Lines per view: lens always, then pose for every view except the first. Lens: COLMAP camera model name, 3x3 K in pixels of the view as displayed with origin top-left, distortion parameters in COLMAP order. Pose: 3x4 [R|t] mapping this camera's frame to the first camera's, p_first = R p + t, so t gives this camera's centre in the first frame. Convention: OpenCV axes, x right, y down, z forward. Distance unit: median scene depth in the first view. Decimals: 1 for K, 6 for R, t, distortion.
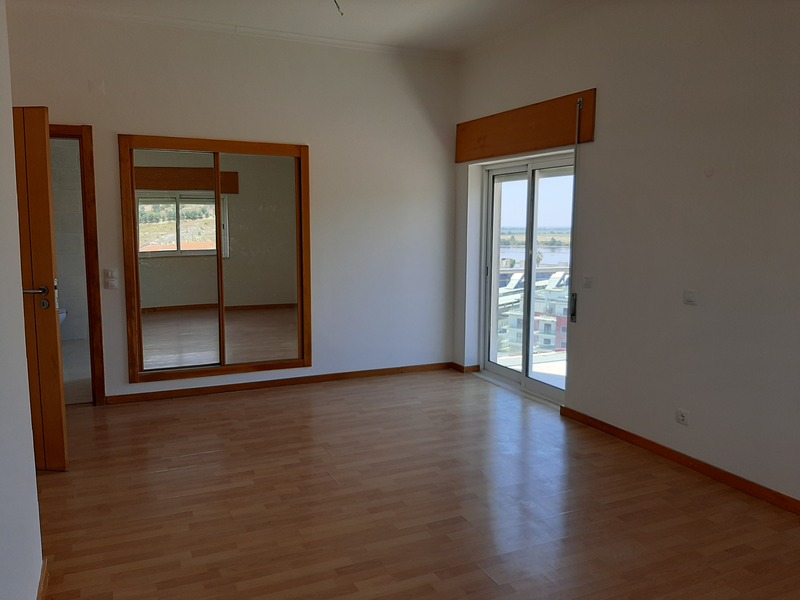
lens RADIAL K [[635.5, 0, 395.6], [0, 635.5, 299.2], [0, 0, 1]] dist [0.039312, -0.082729]
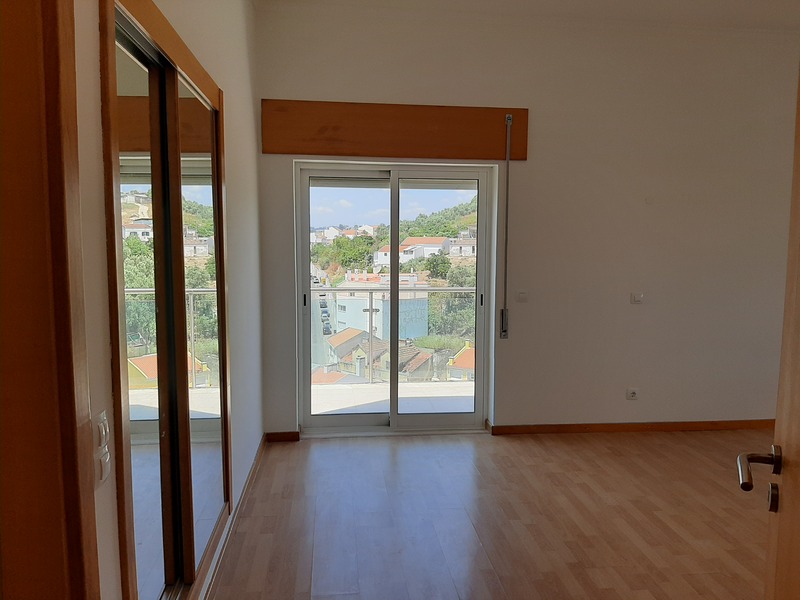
lens RADIAL K [[635.5, 0, 392.5], [0, 635.5, 294.5], [0, 0, 1]] dist [0.039312, -0.082729]
pose [[0.316683, -0.086658, 0.944564, -0.741751], [0.108523, 0.992589, 0.054680, -0.109725], [-0.942303, 0.085191, 0.323741, 0.875060]]
